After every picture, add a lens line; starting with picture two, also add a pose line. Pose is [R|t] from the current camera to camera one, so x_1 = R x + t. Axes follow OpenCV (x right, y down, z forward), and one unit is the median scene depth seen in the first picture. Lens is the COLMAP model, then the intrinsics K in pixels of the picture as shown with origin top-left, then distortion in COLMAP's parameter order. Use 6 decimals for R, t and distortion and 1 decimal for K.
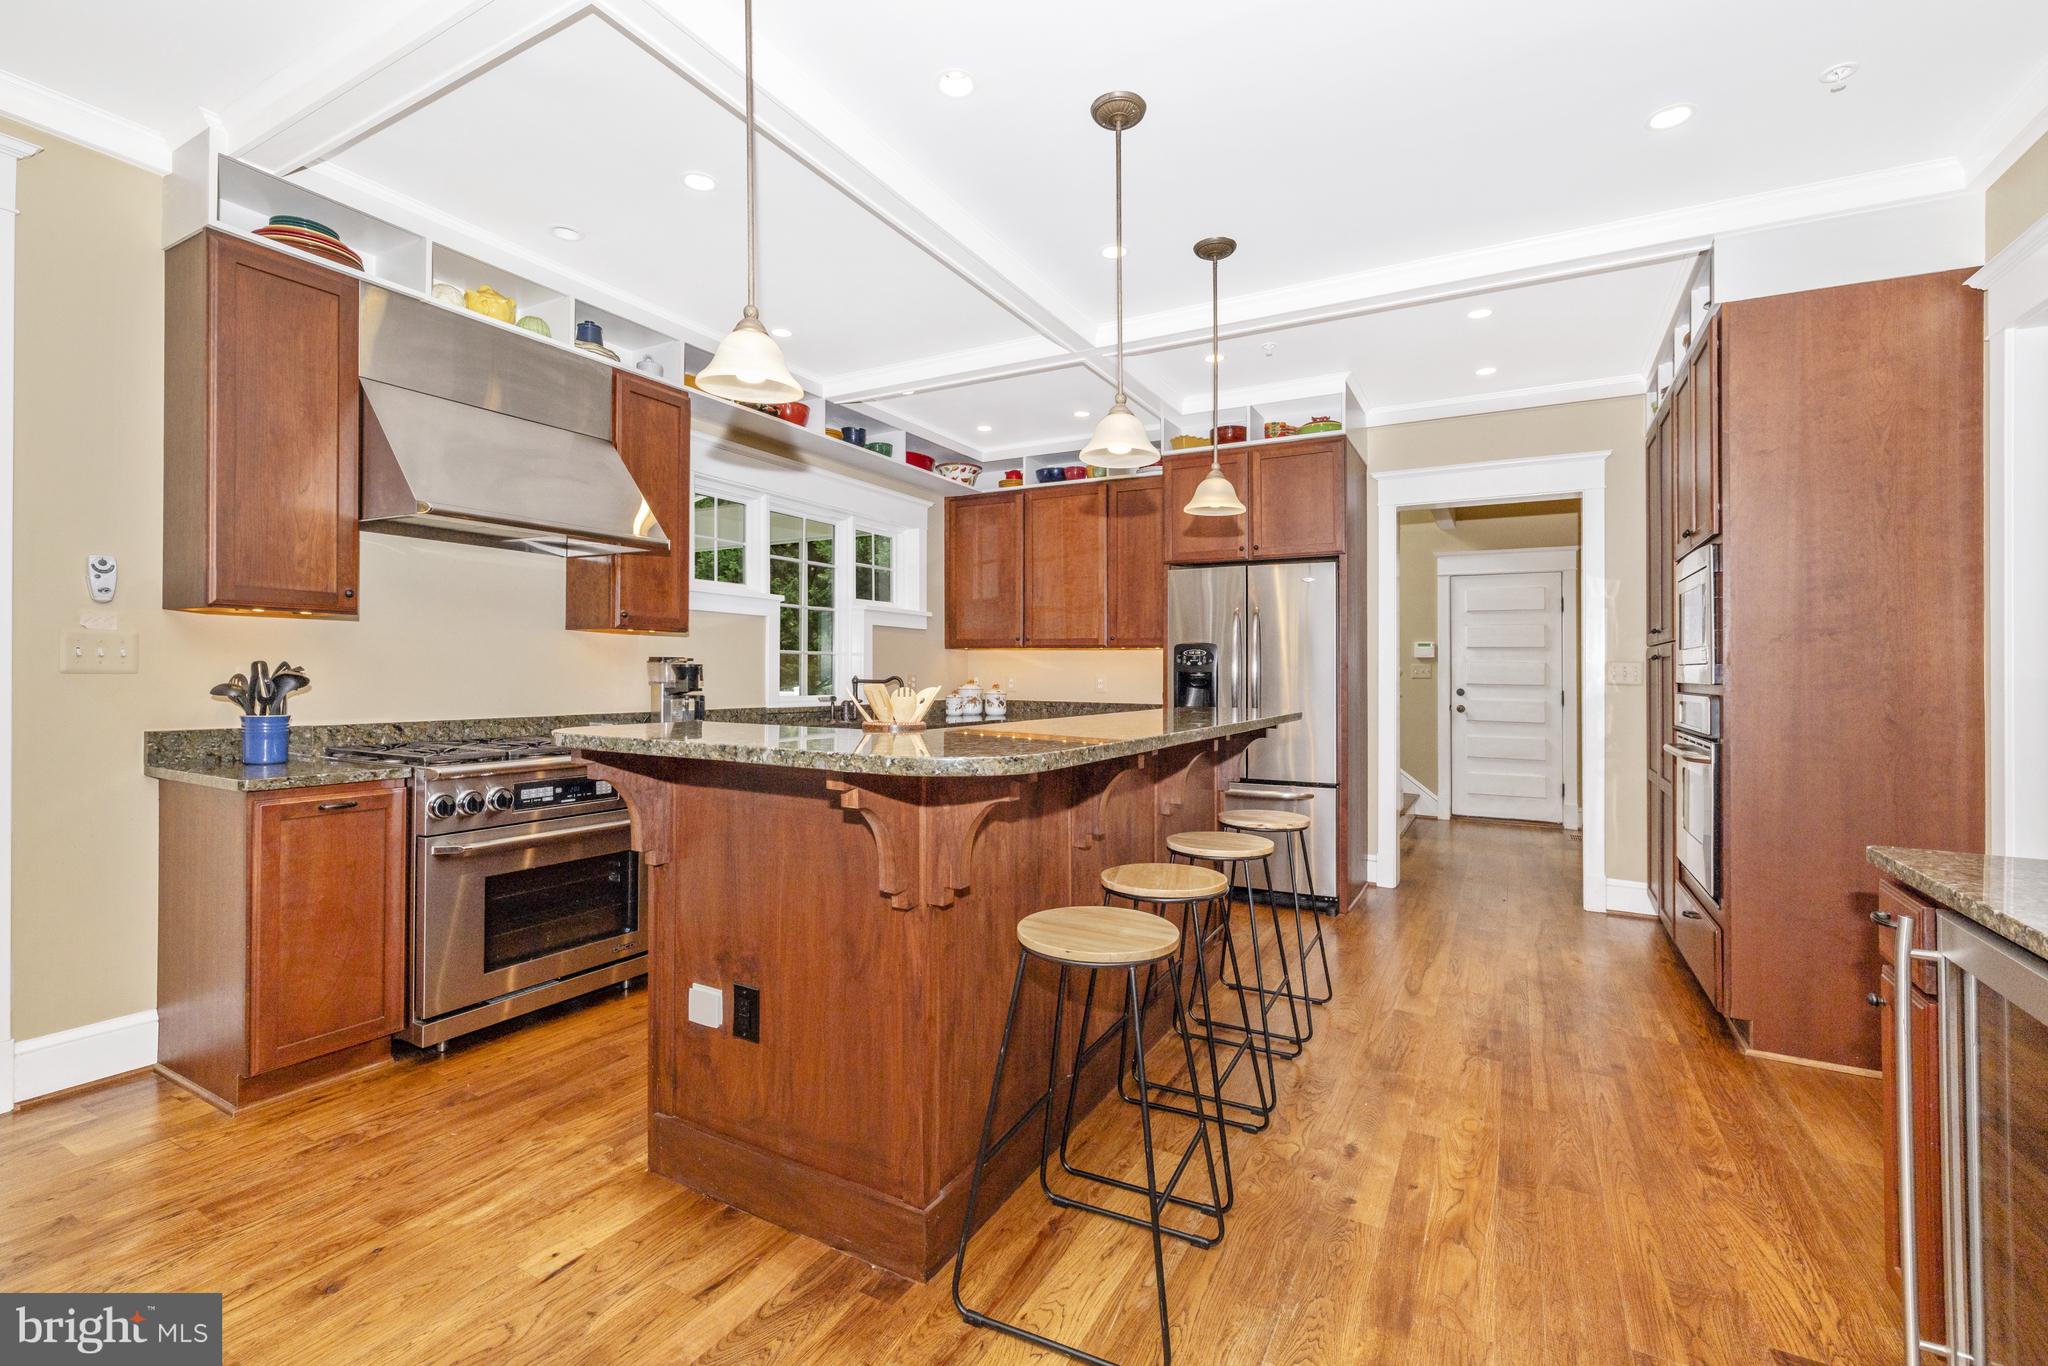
lens RADIAL K [[890.7, 0, 1024.0], [0, 890.7, 683.0], [0, 0, 1]] dist [-0.003263, -0.000433]
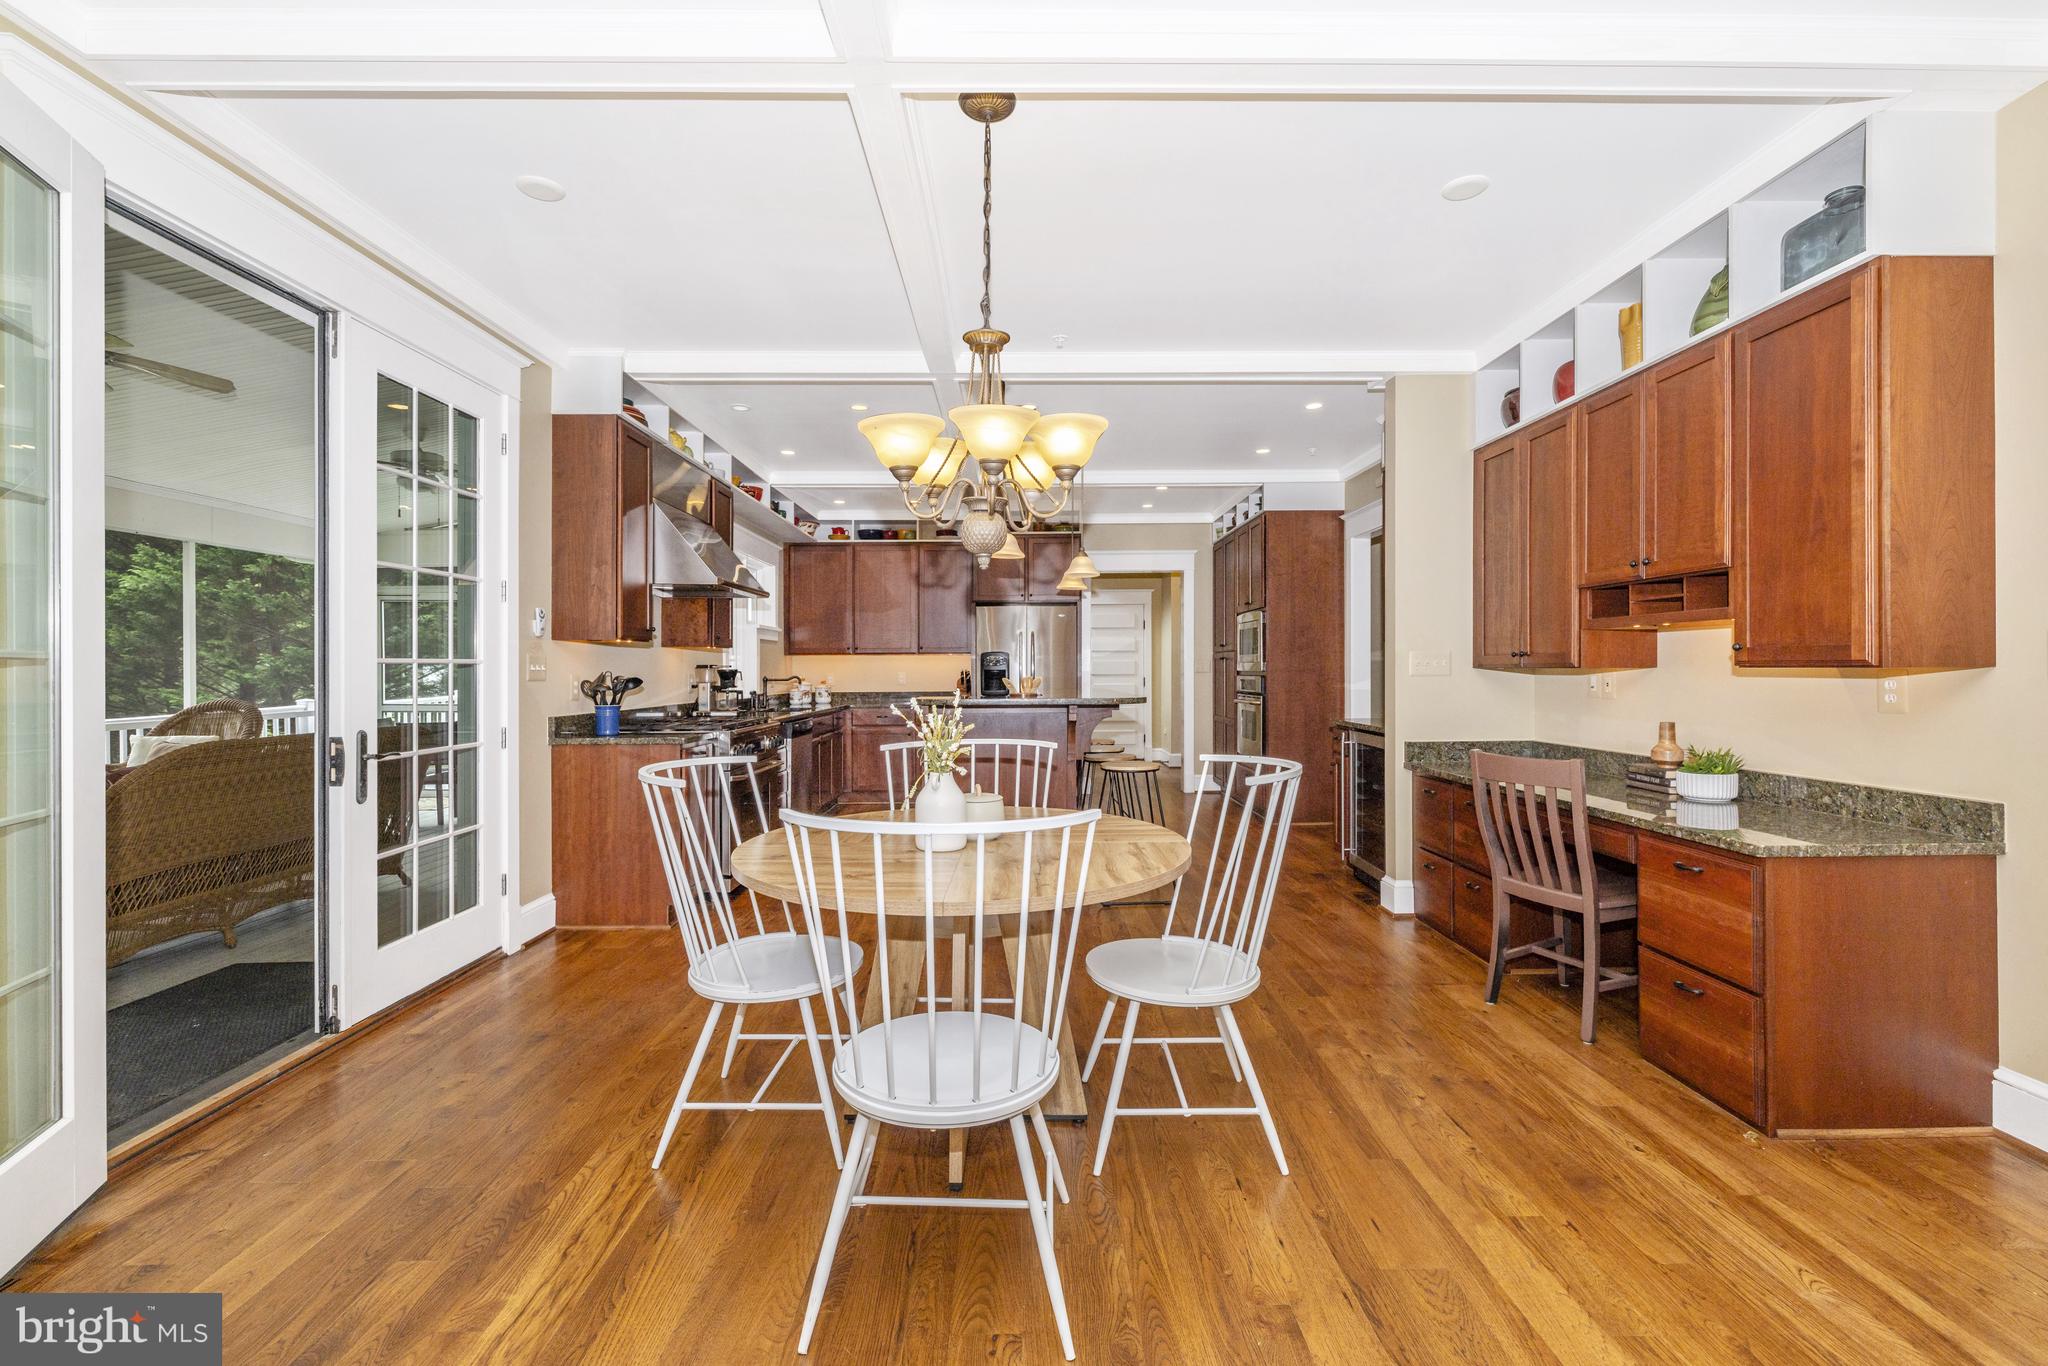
lens RADIAL K [[870.2, 0, 1024.0], [0, 870.2, 683.0], [0, 0, 1]] dist [-0.001254, 0.000138]
pose [[0.870657, -0.022821, 0.491361, -0.831678], [0.021585, 0.999734, 0.008186, -0.000215], [-0.491417, 0.003479, 0.870918, -0.635154]]
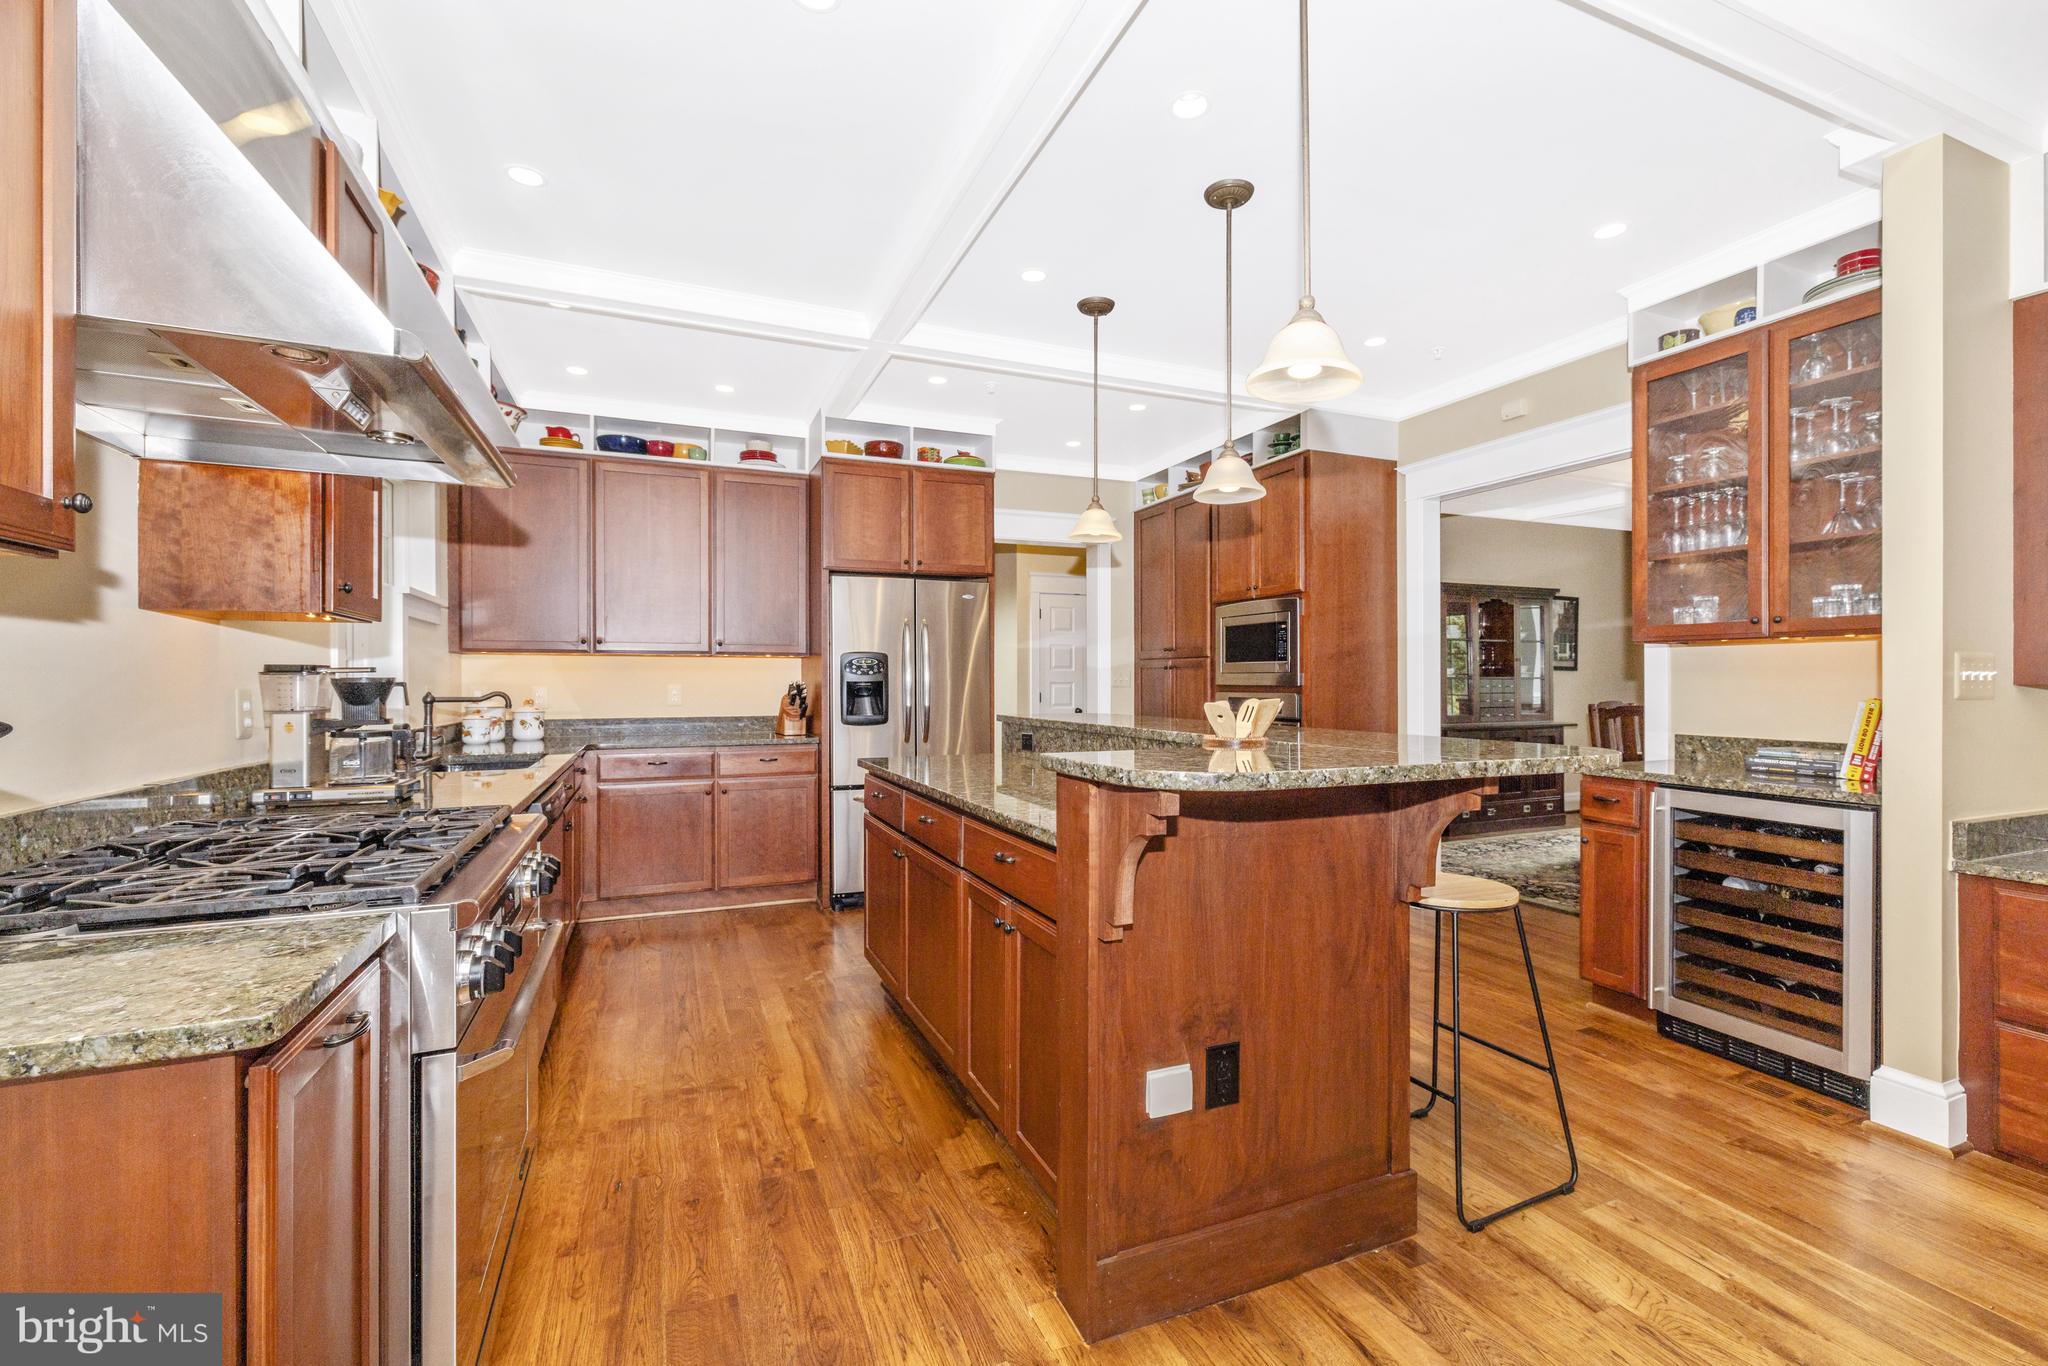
lens RADIAL K [[870.2, 0, 1024.0], [0, 870.2, 683.0], [0, 0, 1]] dist [-0.001254, 0.000138]
pose [[0.614739, -0.013028, 0.788623, -0.704832], [0.016623, 0.999855, 0.003560, -0.015884], [-0.788555, 0.010920, 0.614867, 0.393571]]
